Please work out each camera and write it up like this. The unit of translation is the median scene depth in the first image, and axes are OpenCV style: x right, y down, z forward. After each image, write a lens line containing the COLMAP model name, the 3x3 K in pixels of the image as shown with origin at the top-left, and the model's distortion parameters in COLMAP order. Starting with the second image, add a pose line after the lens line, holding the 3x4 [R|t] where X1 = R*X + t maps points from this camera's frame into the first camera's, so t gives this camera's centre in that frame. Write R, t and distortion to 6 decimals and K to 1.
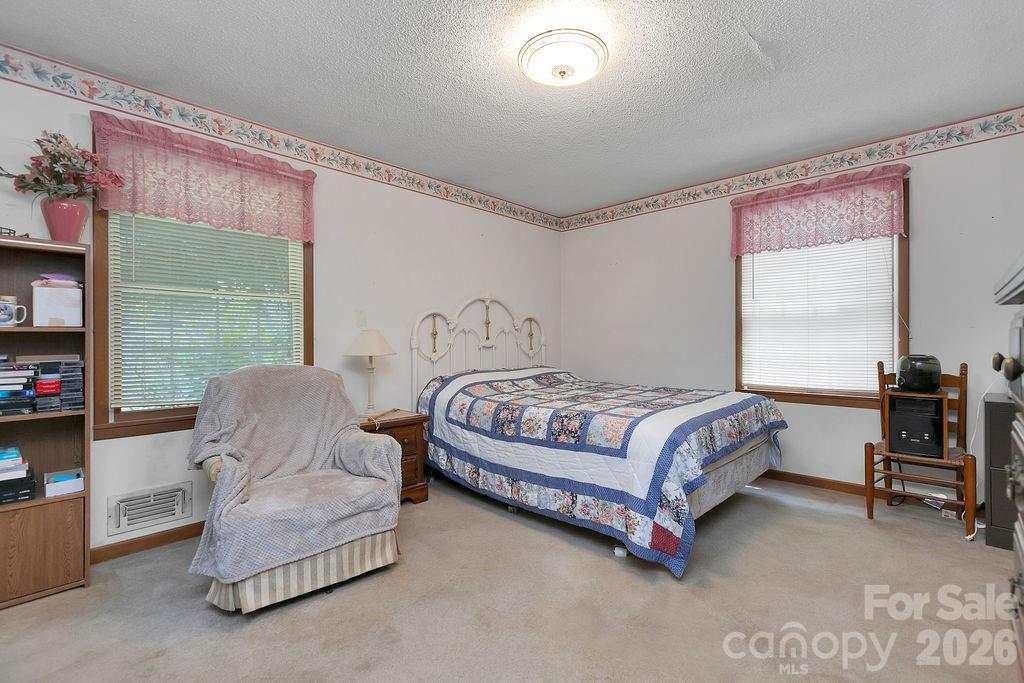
lens RADIAL K [[457.3, 0, 521.4], [0, 457.3, 337.0], [0, 0, 1]] dist [0.002083, 0.000172]
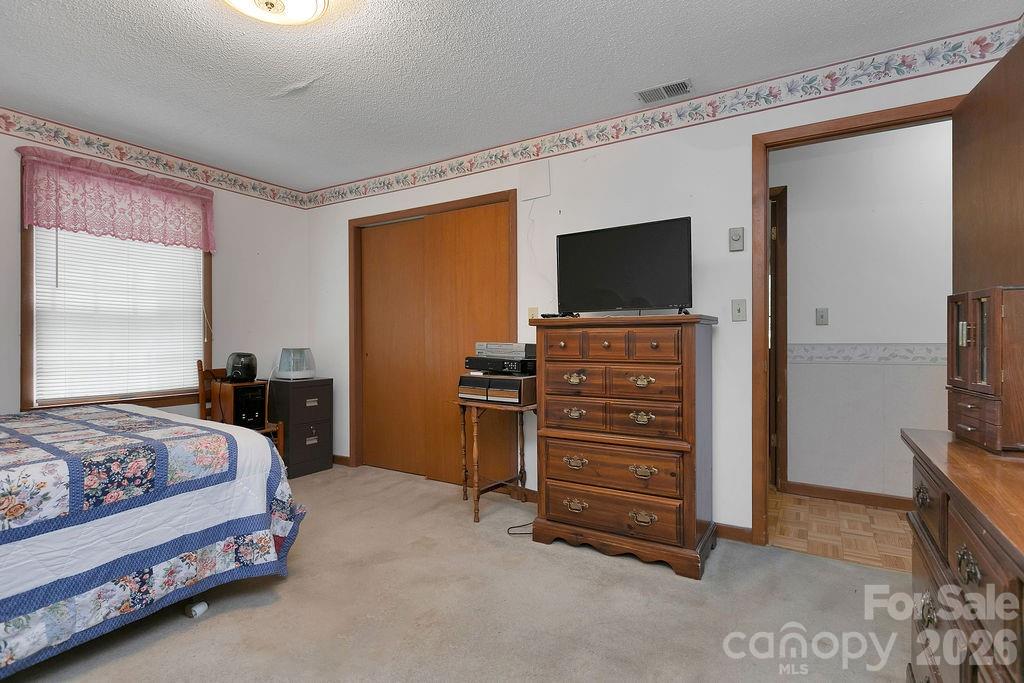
lens RADIAL K [[457.3, 0, 521.4], [0, 457.3, 337.0], [0, 0, 1]] dist [0.002083, 0.000172]
pose [[-0.171485, 0.011017, 0.985125, -0.616174], [-0.001124, 0.999935, -0.011378, 0.013024], [-0.985186, -0.003058, -0.171461, 0.562289]]
